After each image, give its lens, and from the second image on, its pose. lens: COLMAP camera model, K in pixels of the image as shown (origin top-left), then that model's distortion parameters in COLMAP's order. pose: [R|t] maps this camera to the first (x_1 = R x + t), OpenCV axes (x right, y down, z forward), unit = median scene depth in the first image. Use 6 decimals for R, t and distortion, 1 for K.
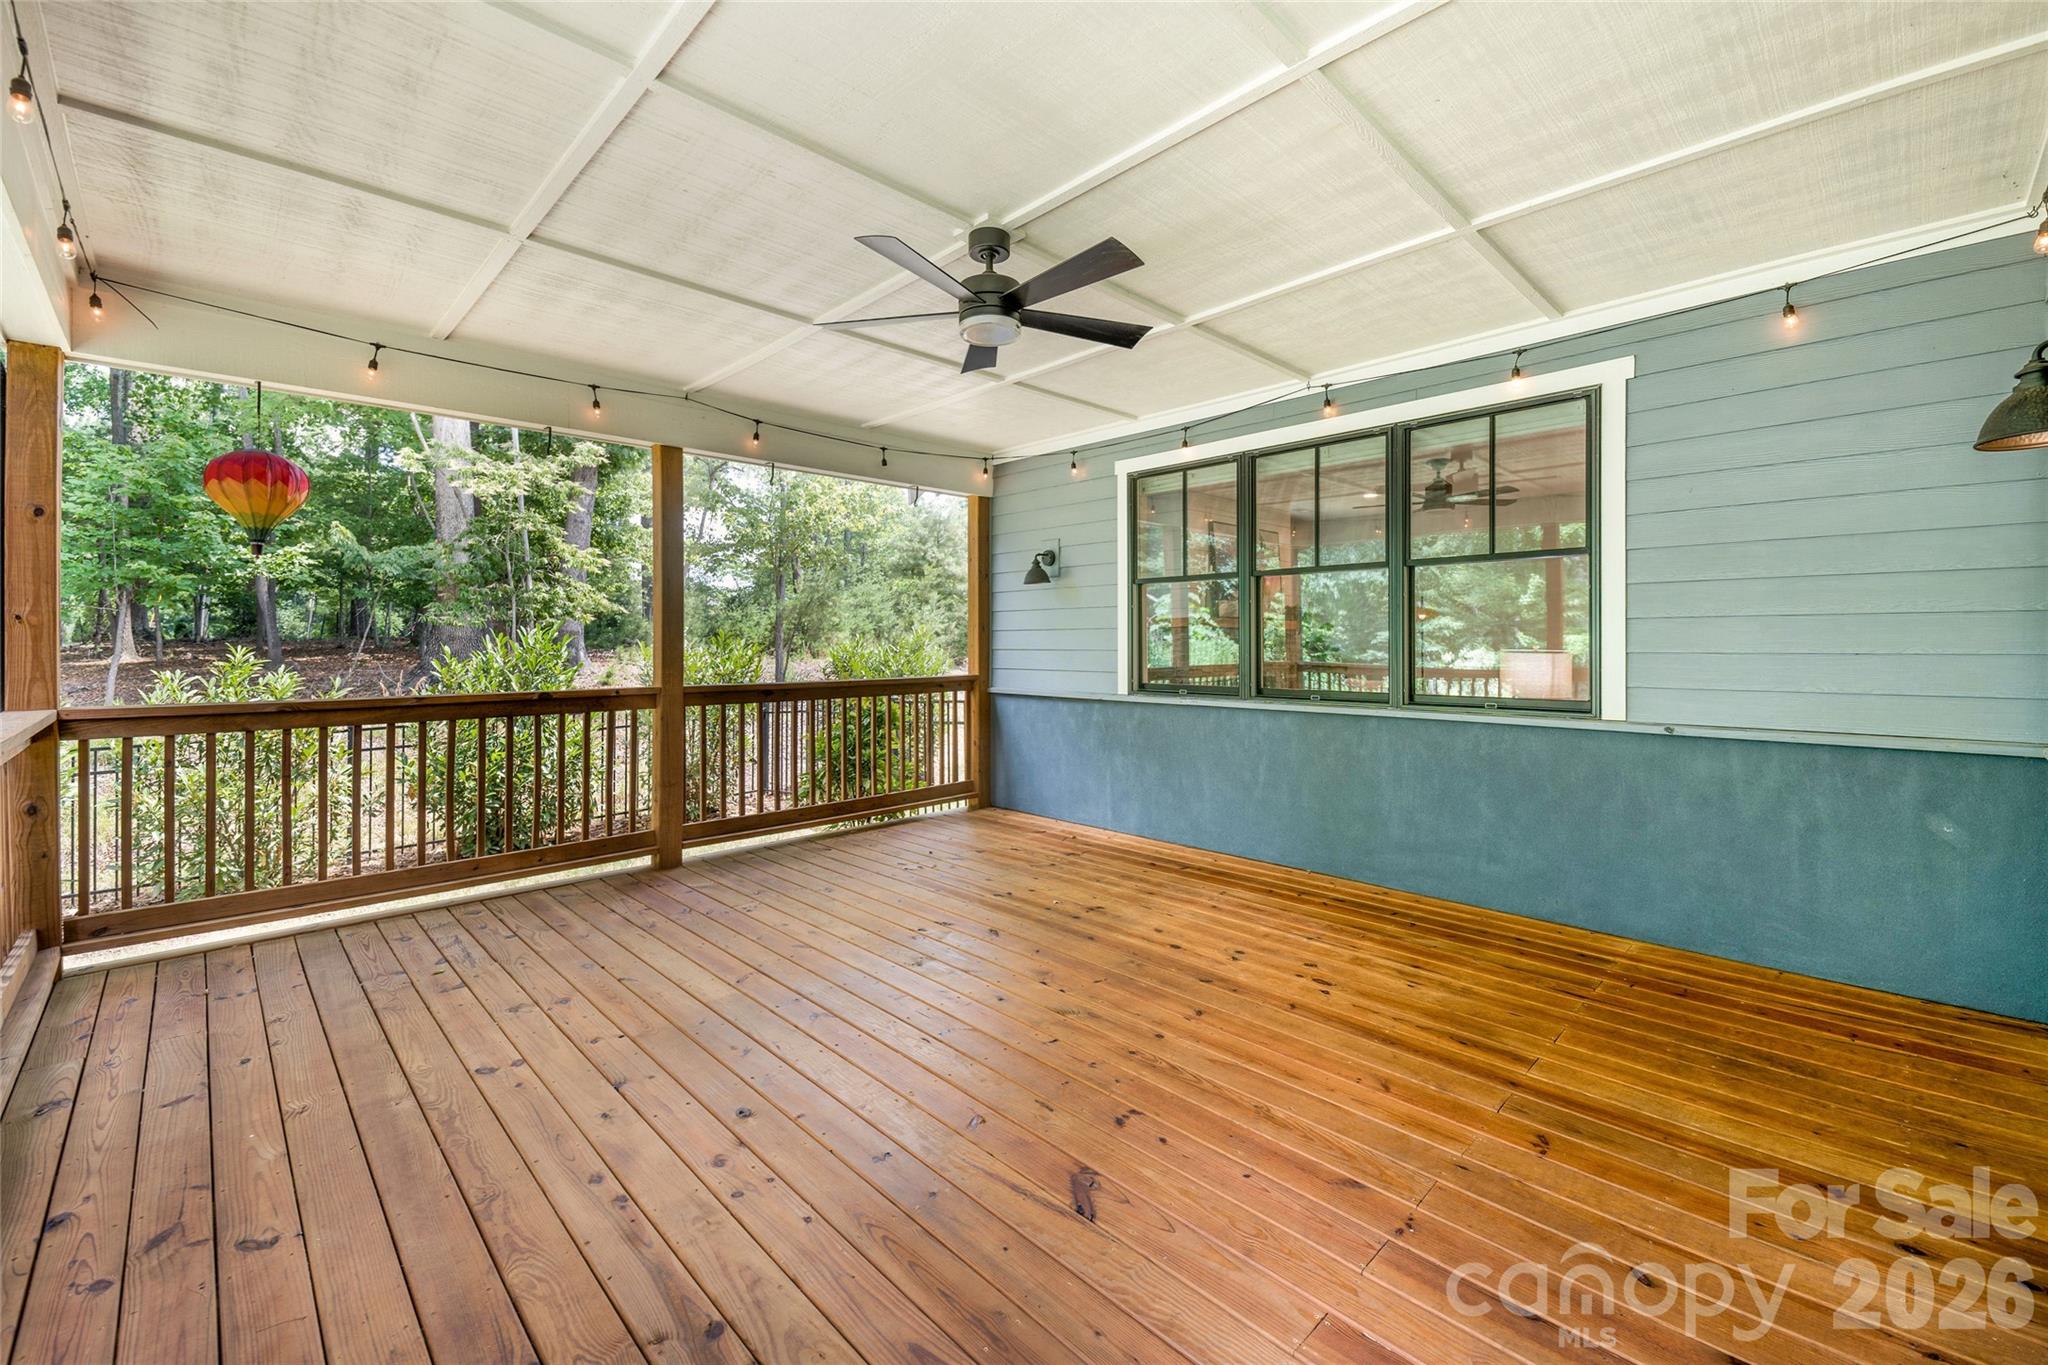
lens RADIAL K [[843.5, 0, 1017.8], [0, 843.5, 644.8], [0, 0, 1]] dist [-0.000270, -0.000023]
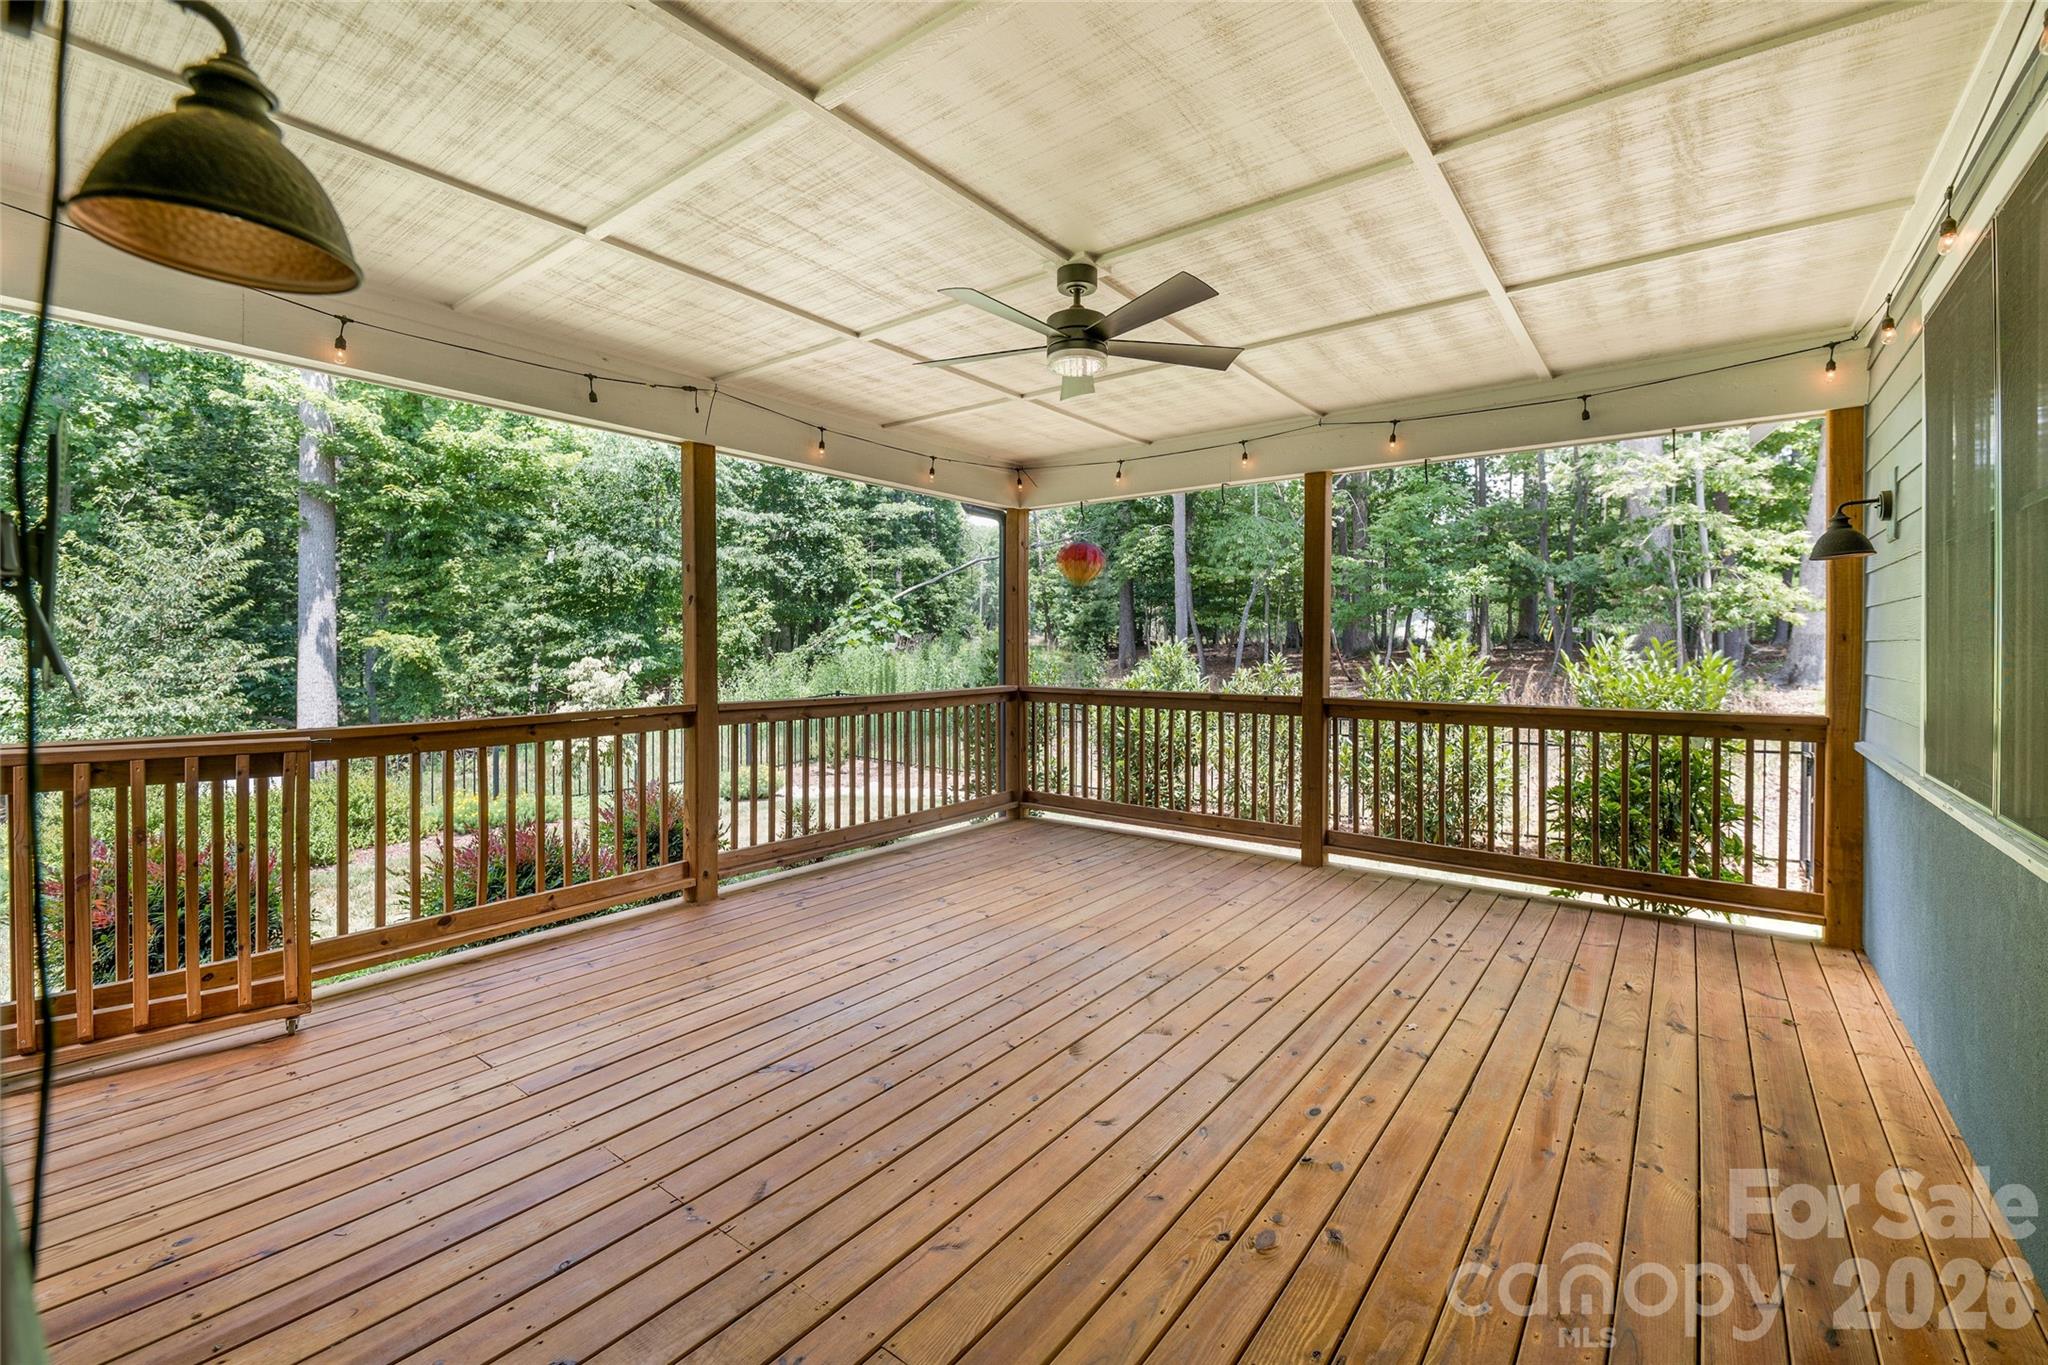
lens RADIAL K [[843.5, 0, 1017.8], [0, 843.5, 644.8], [0, 0, 1]] dist [-0.000270, -0.000023]
pose [[0.133775, -0.001175, -0.991011, 0.863336], [0.001113, 0.999999, -0.001036, -0.024422], [0.991011, -0.000965, 0.133776, 0.688885]]
